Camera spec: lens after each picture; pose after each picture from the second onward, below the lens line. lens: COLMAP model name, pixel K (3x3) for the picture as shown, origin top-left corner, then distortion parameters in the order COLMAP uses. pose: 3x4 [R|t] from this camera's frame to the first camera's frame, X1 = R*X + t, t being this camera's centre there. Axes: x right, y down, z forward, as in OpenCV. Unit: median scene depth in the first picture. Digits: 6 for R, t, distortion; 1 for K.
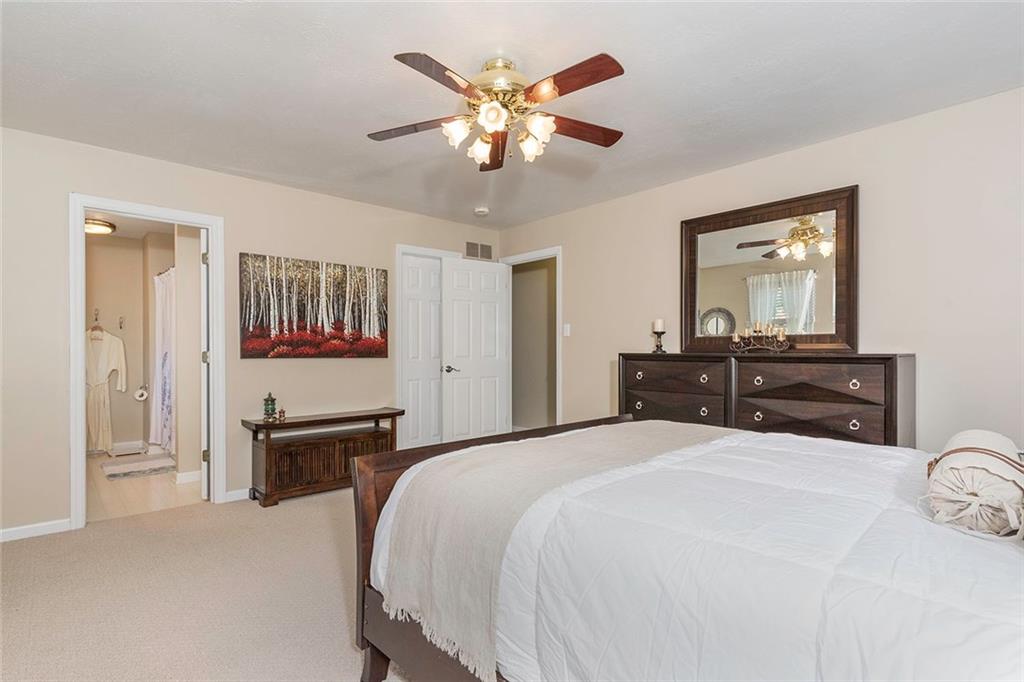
lens RADIAL K [[498.7, 0, 514.5], [0, 498.7, 345.2], [0, 0, 1]] dist [0.002601, 0.000283]
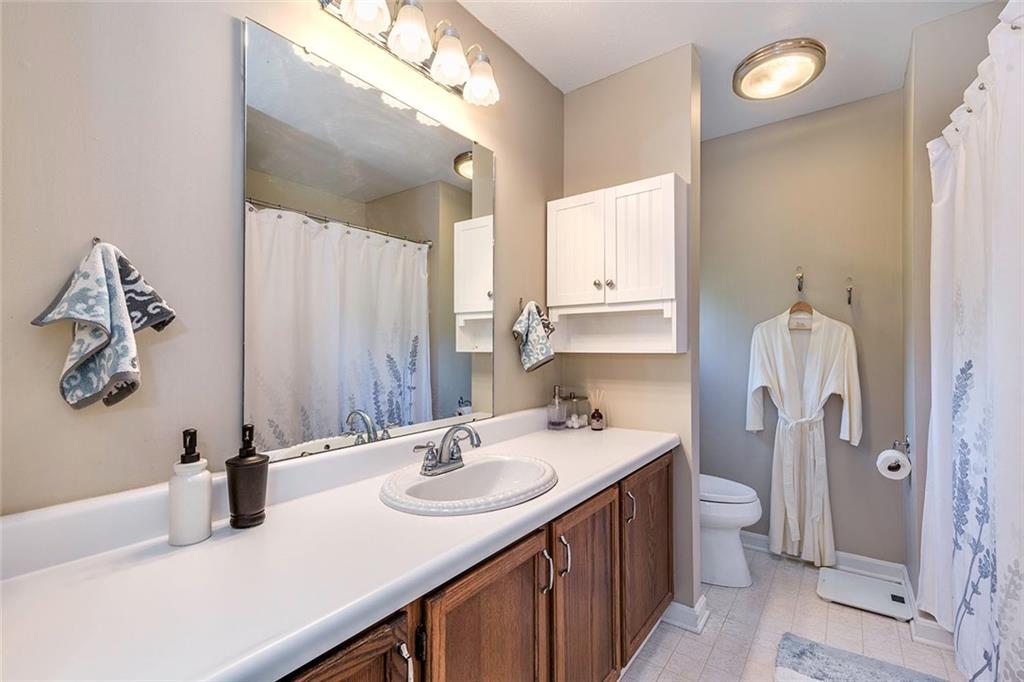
lens RADIAL K [[472.8, 0, 514.0], [0, 472.8, 342.2], [0, 0, 1]] dist [-0.003066, -0.000214]
pose [[0.217170, -0.009298, -0.976090, -0.449832], [0.002177, 0.999957, -0.009041, 0.004754], [0.976131, -0.000162, 0.217181, 0.629376]]
